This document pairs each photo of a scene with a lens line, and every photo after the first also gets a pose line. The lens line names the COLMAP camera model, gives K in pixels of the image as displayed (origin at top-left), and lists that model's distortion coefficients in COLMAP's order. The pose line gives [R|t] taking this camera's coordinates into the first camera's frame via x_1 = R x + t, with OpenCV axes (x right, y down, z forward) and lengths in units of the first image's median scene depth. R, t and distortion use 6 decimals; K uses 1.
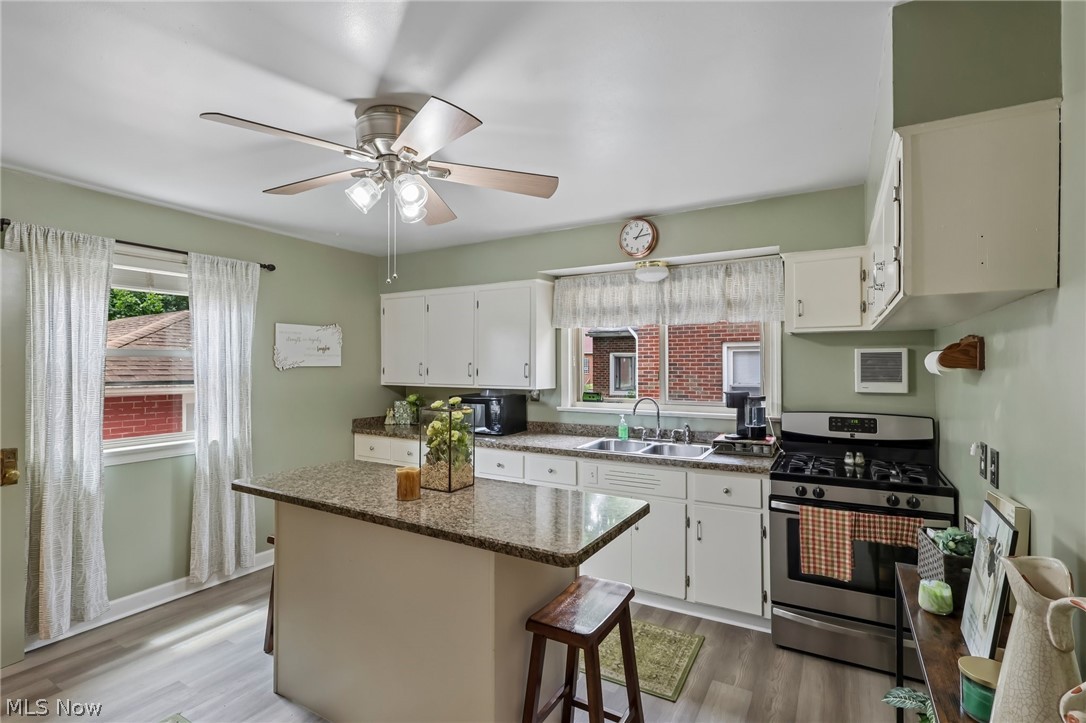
lens RADIAL K [[515.8, 0, 544.1], [0, 515.8, 368.3], [0, 0, 1]] dist [0.002576, -0.001268]
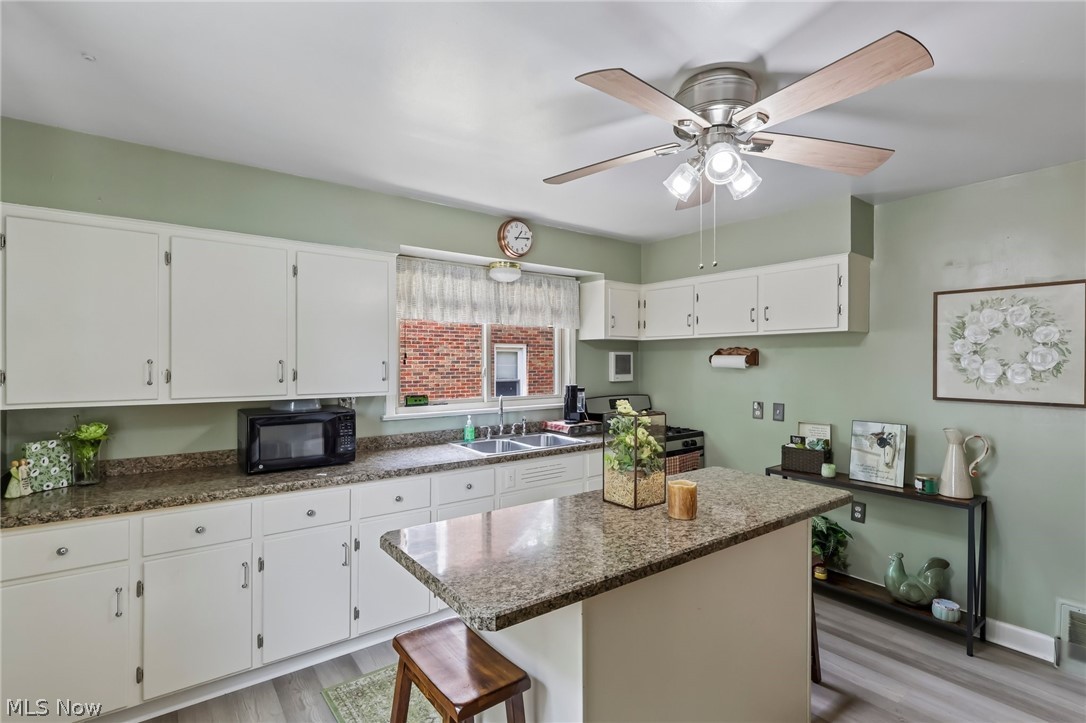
lens RADIAL K [[515.8, 0, 537.7], [0, 515.8, 360.5], [0, 0, 1]] dist [0.002576, -0.001268]
pose [[0.395237, 0.004261, 0.918569, -0.650202], [0.008929, 0.999924, -0.008481, -0.002141], [-0.918536, 0.011554, 0.395169, 0.495329]]
